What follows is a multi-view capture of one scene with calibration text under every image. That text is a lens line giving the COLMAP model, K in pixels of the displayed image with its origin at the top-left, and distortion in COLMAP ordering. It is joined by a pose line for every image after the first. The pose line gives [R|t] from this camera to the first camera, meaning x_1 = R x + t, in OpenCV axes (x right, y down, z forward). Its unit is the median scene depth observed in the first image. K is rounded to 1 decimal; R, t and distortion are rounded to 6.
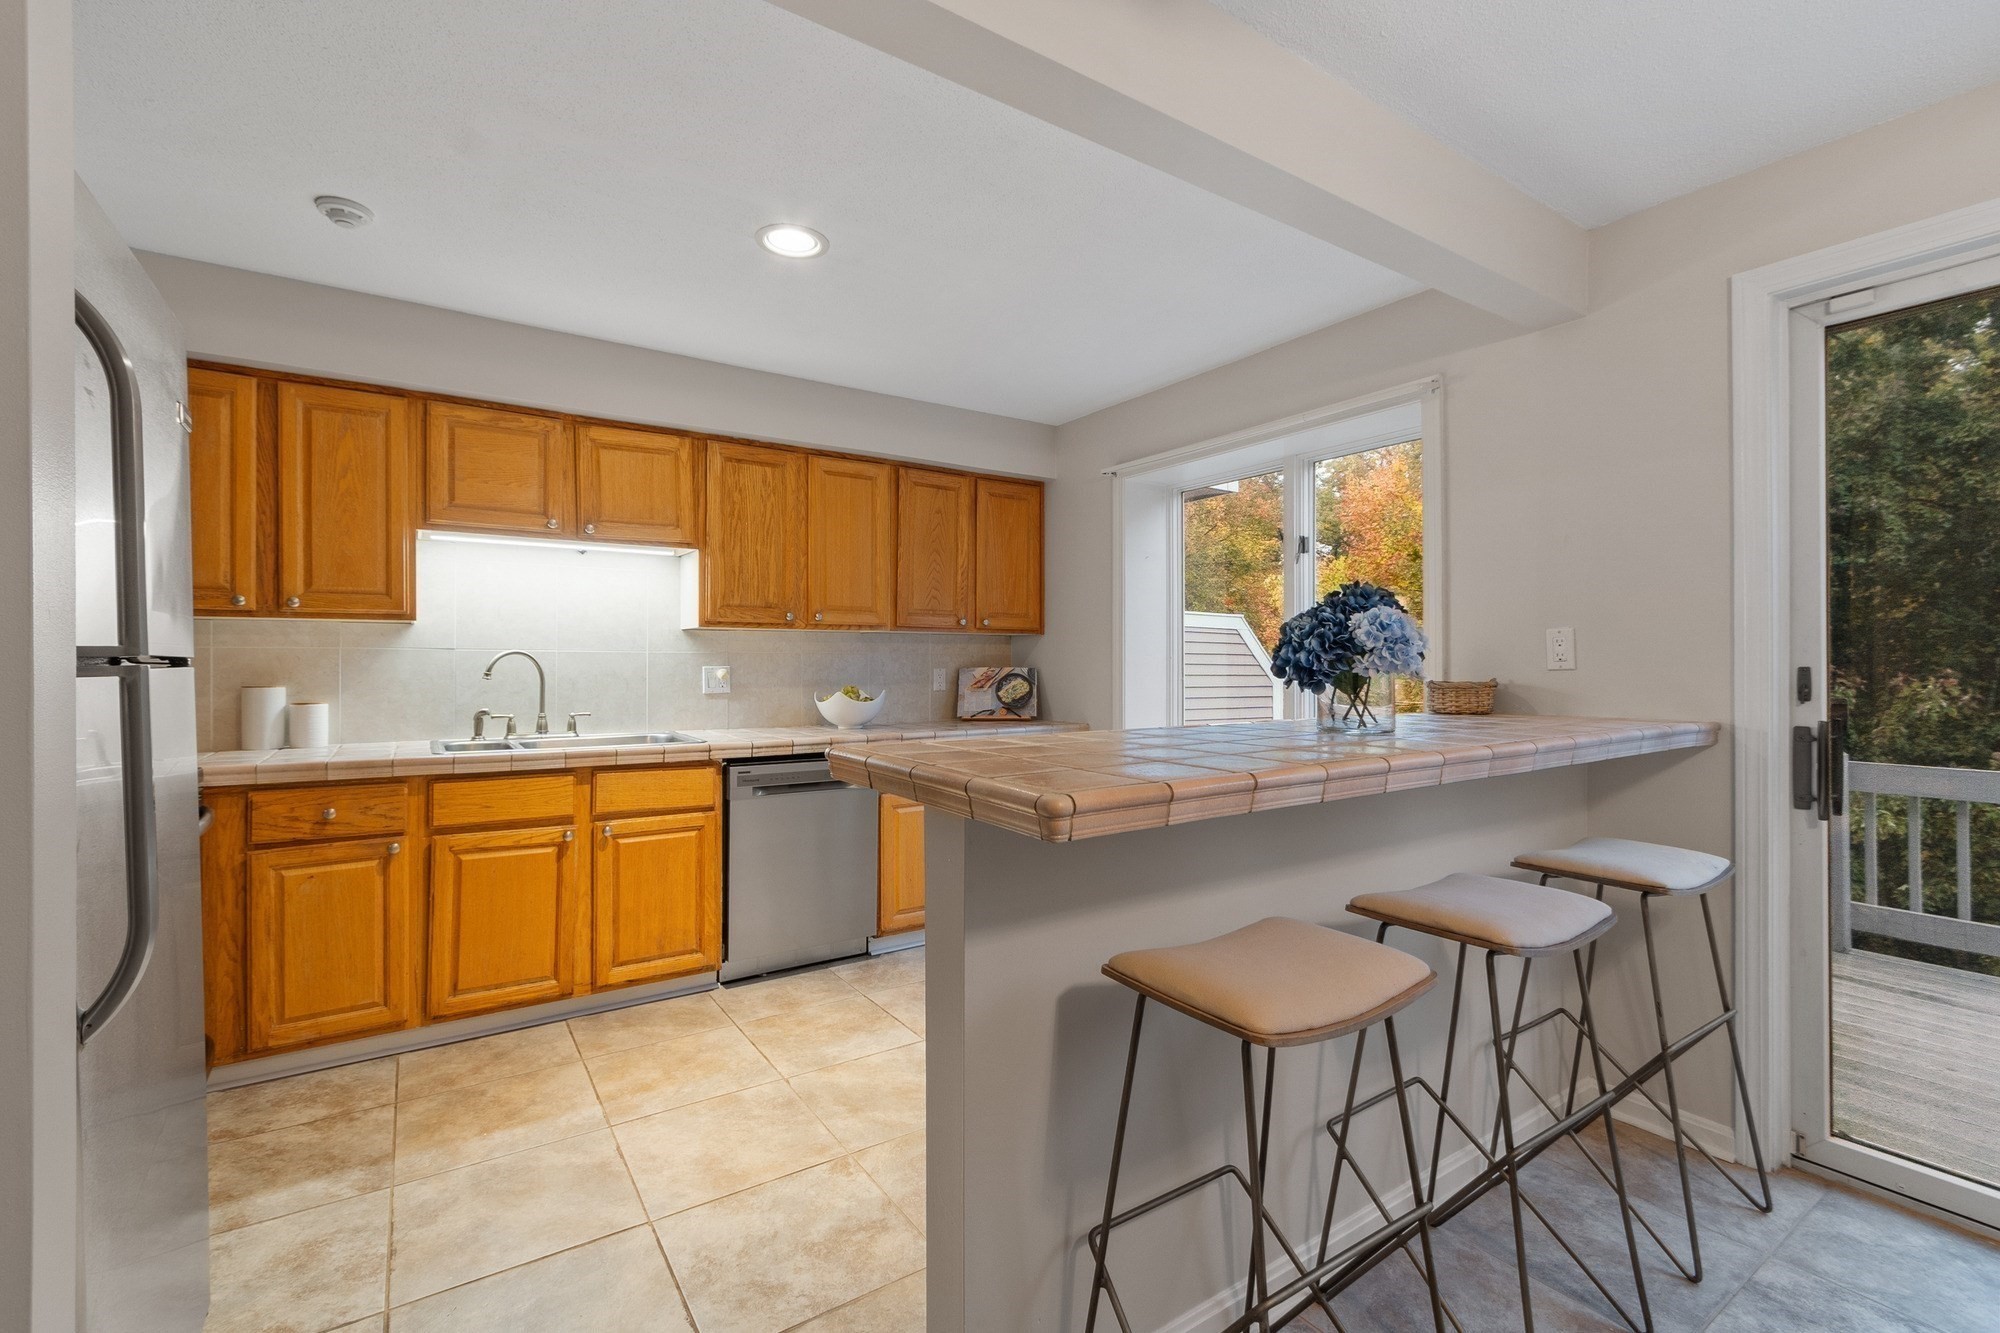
lens RADIAL K [[873.0, 0, 1005.0], [0, 873.0, 660.7], [0, 0, 1]] dist [-0.000074, 0.001102]
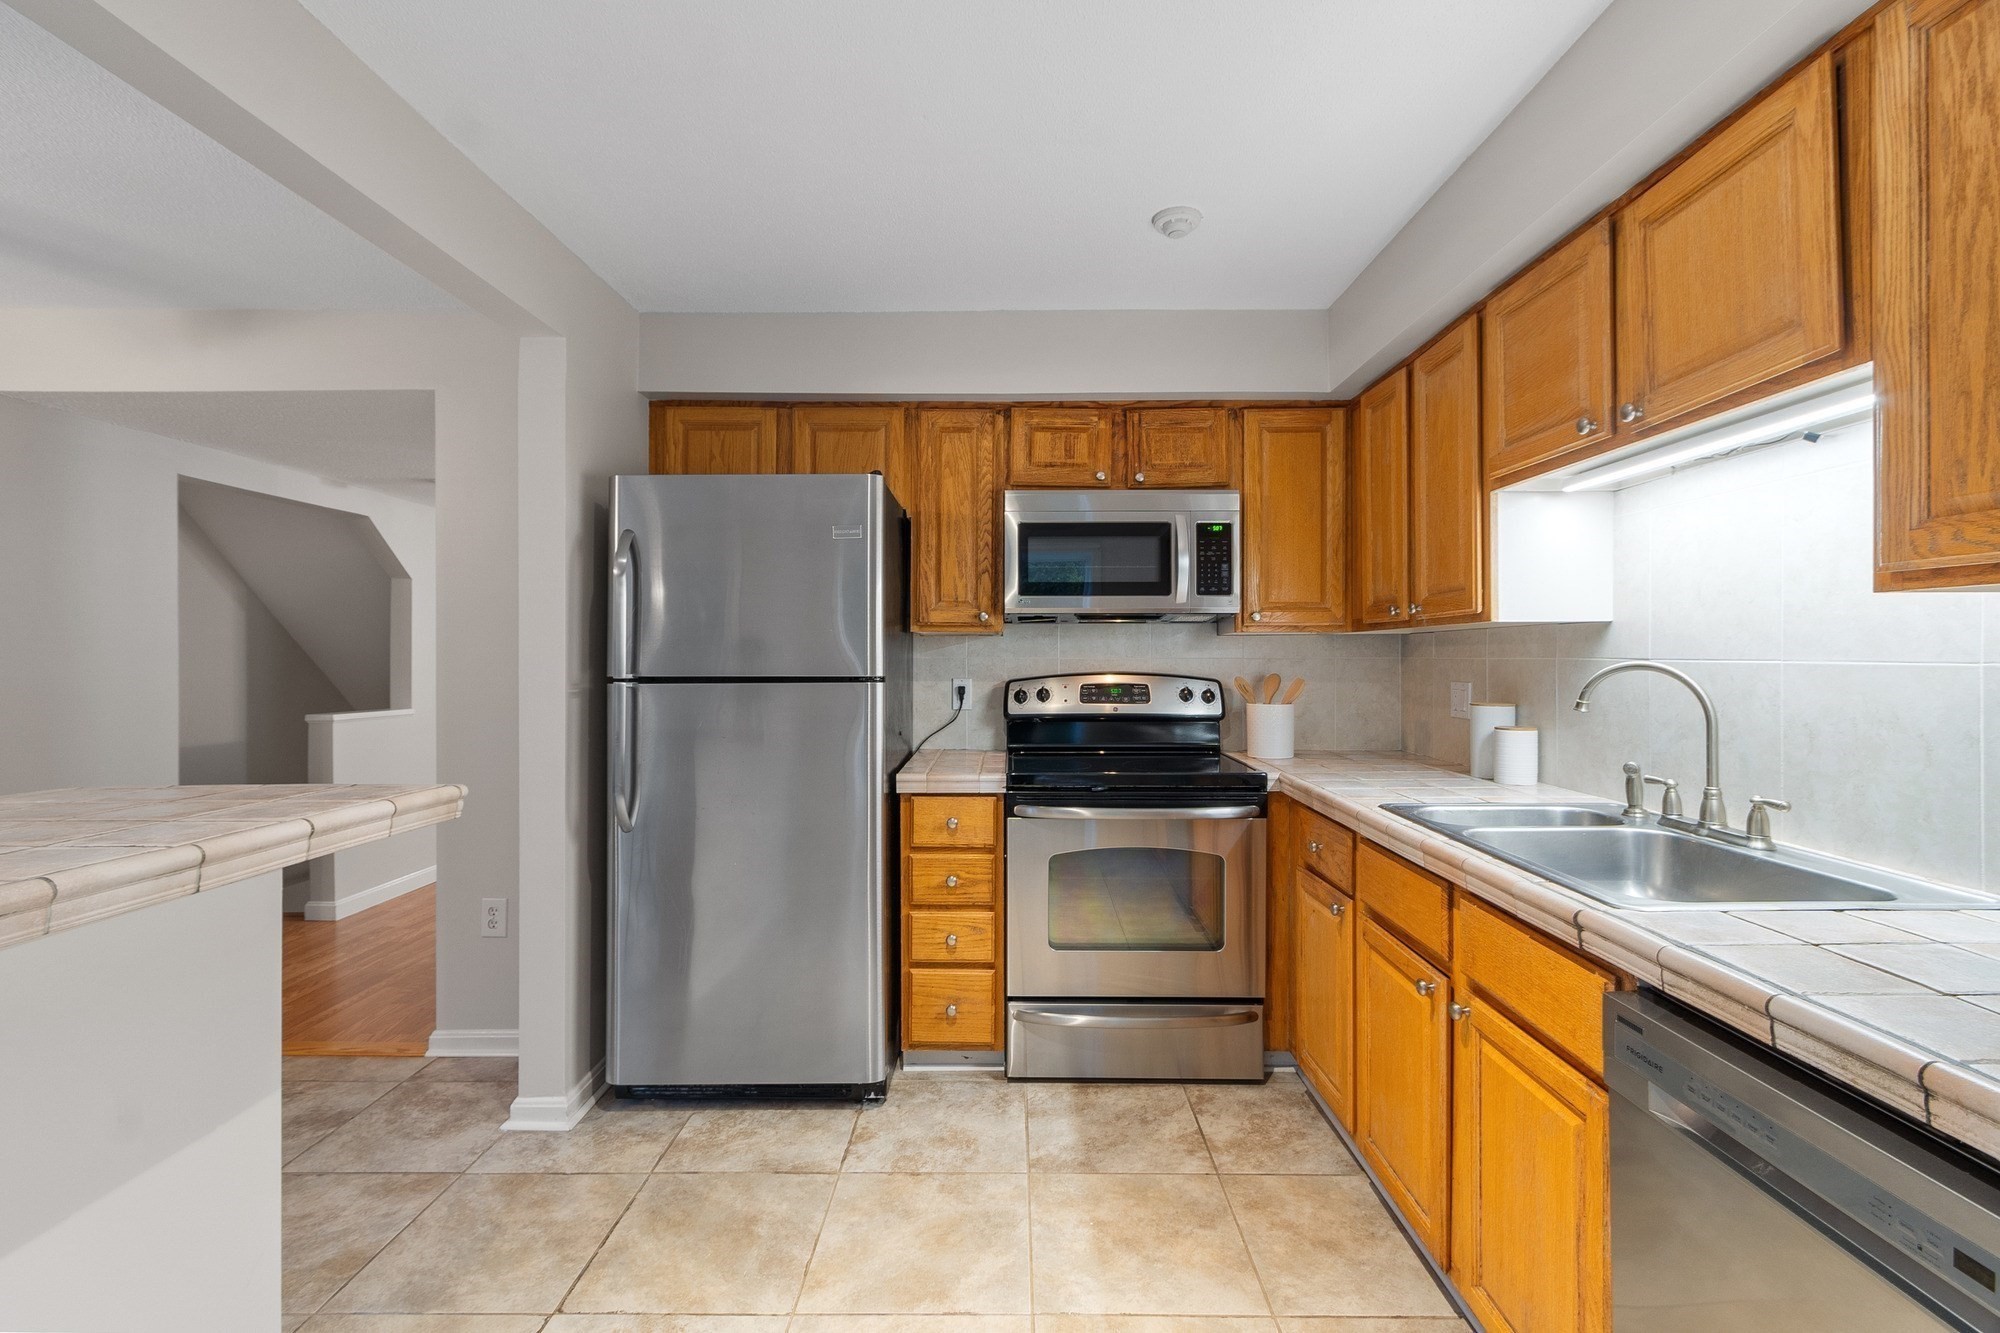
lens RADIAL K [[873.0, 0, 1006.4], [0, 873.0, 657.6], [0, 0, 1]] dist [-0.000074, 0.001102]
pose [[-0.566229, 0.001361, -0.824247, 0.163564], [0.006975, 0.999971, -0.003141, -0.022199], [0.824219, -0.007527, -0.566222, 1.341485]]
